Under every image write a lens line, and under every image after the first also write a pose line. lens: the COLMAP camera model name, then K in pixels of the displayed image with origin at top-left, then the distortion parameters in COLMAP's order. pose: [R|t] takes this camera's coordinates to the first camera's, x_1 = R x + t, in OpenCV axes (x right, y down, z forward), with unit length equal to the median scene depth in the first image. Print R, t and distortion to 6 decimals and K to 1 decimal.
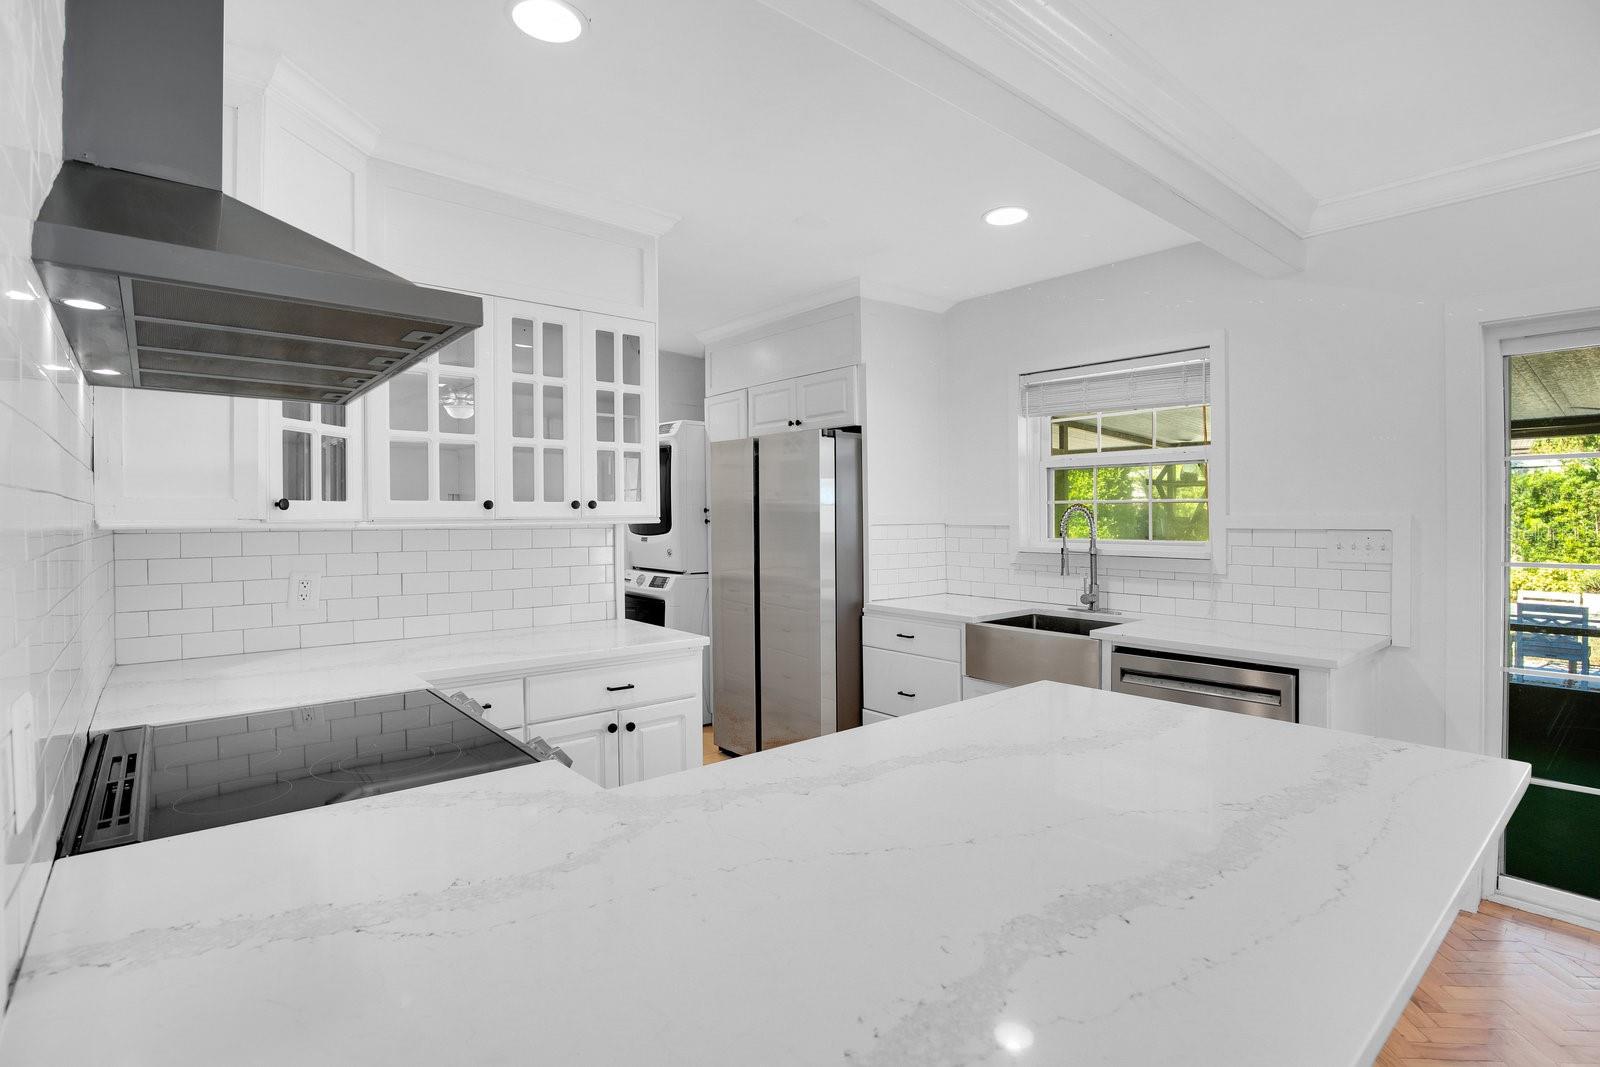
lens RADIAL K [[765.7, 0, 784.3], [0, 765.7, 510.4], [0, 0, 1]] dist [-0.028791, 0.000628]
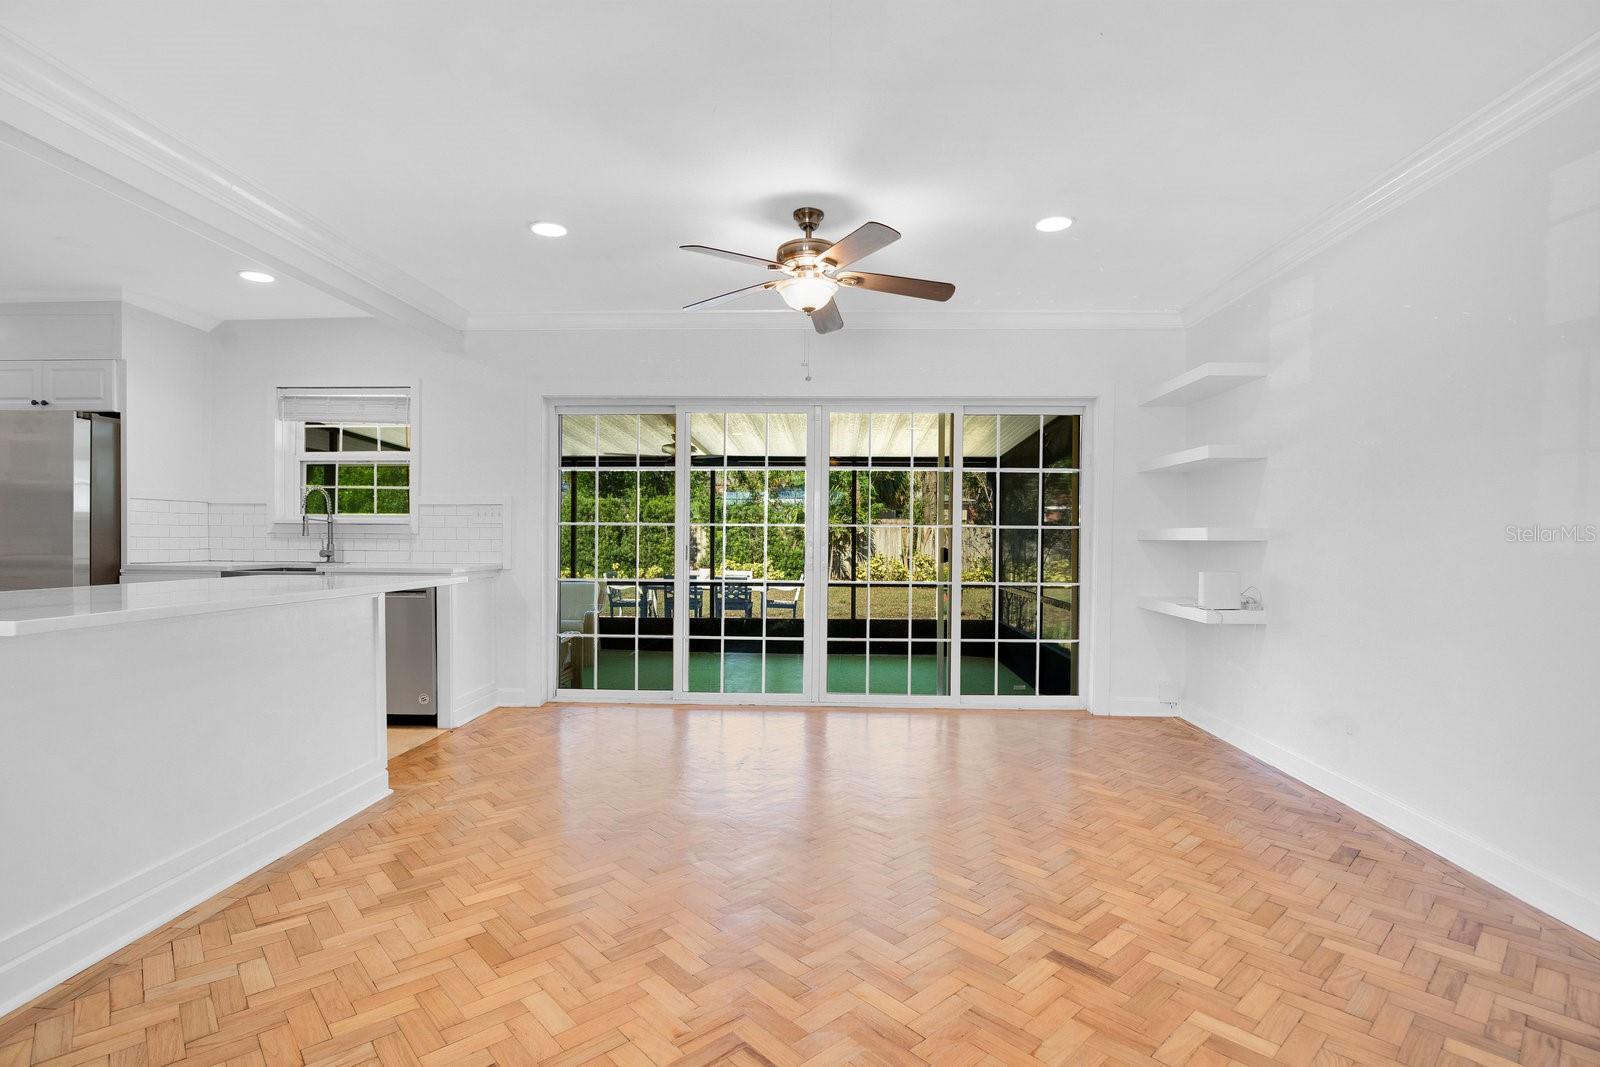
lens RADIAL K [[765.7, 0, 794.6], [0, 765.7, 532.8], [0, 0, 1]] dist [-0.028791, 0.000628]
pose [[0.670774, 0.007548, 0.741624, -0.059328], [-0.011640, 0.999932, 0.000352, 0.066807], [-0.741571, -0.008869, 0.670816, -0.586714]]
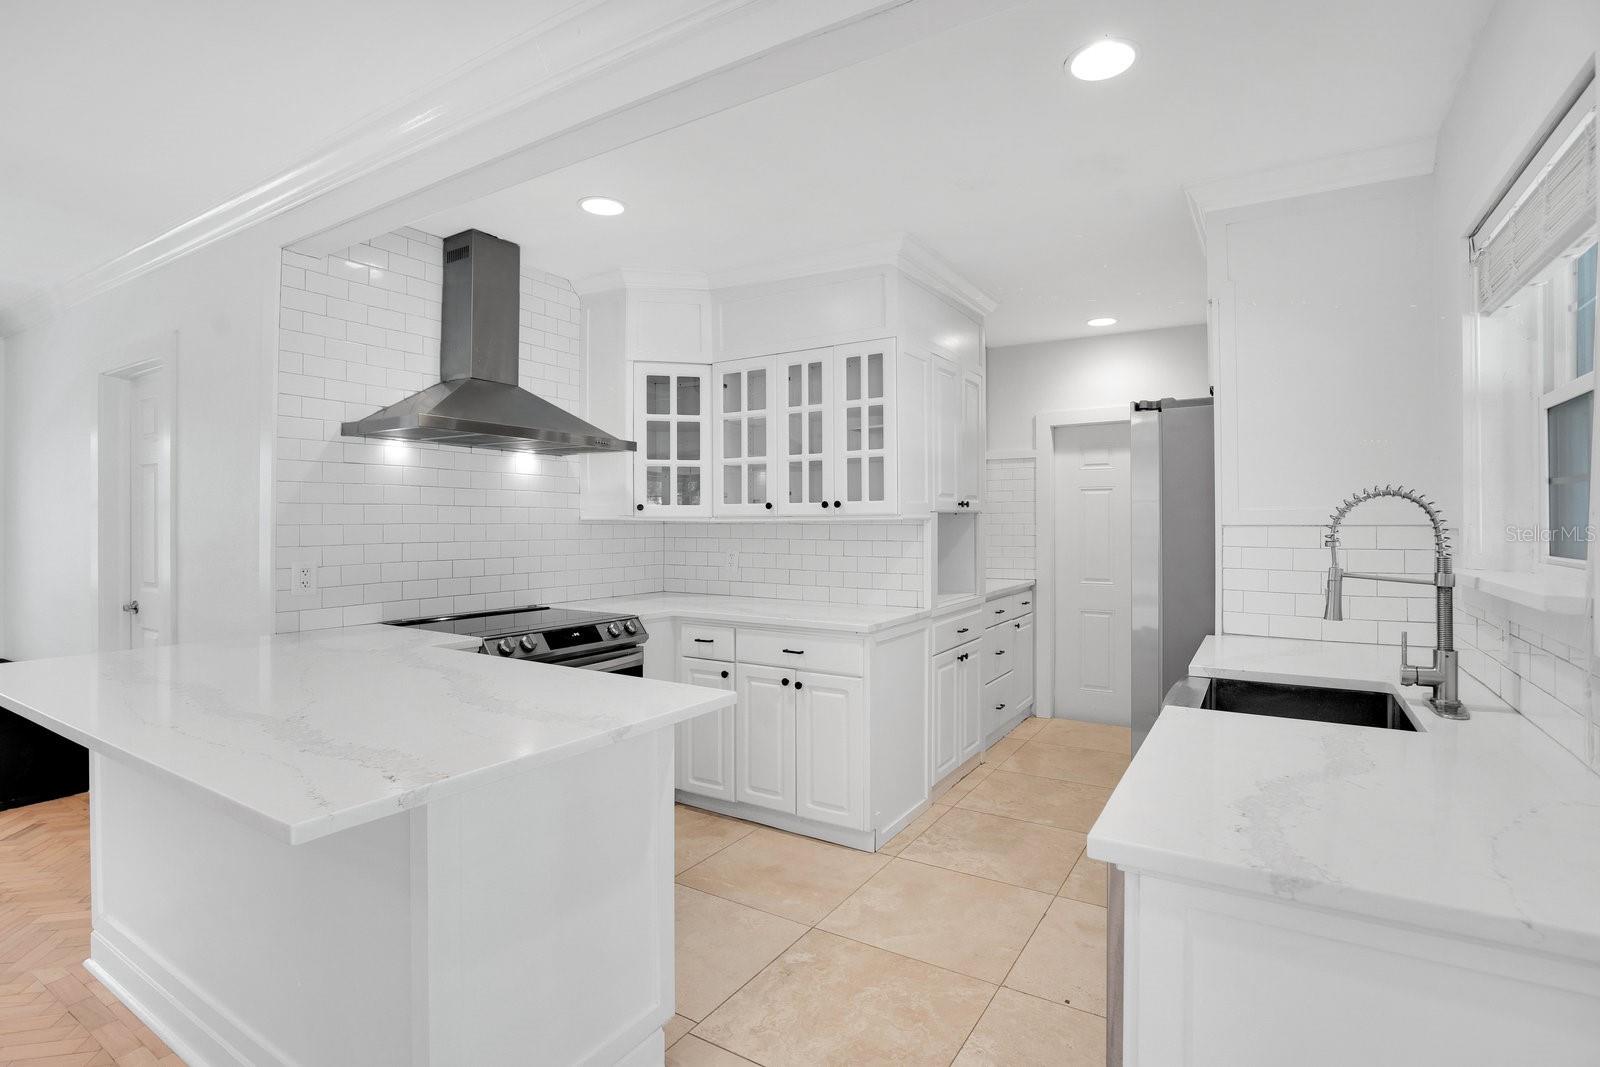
lens RADIAL K [[765.7, 0, 816.2], [0, 765.7, 515.2], [0, 0, 1]] dist [-0.028791, 0.000628]
pose [[0.325057, -0.004237, -0.945685, 0.682289], [0.003971, 0.999987, -0.003115, 0.010563], [0.945686, -0.002742, 0.325070, 0.444289]]
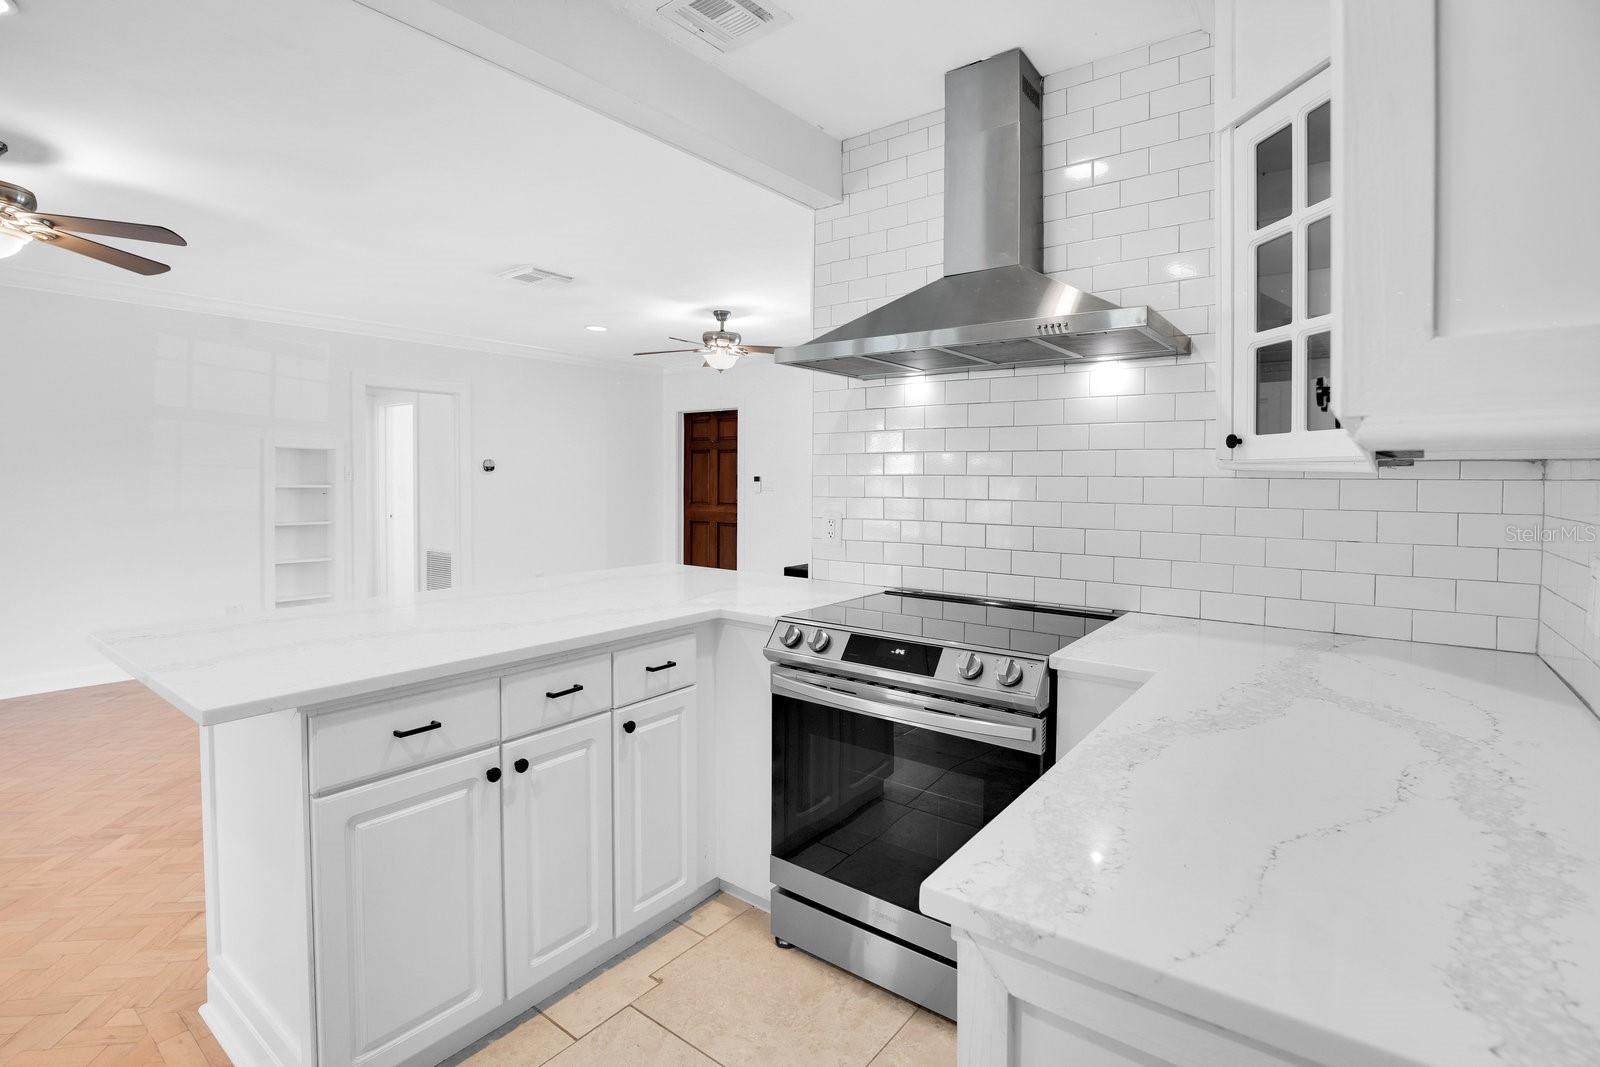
lens RADIAL K [[765.7, 0, 796.6], [0, 765.7, 490.7], [0, 0, 1]] dist [-0.028791, 0.000628]
pose [[-0.982369, 0.006382, -0.186842, -0.038684], [0.003500, 0.999870, 0.015754, 0.017958], [0.186918, 0.014822, -0.982264, 0.979530]]
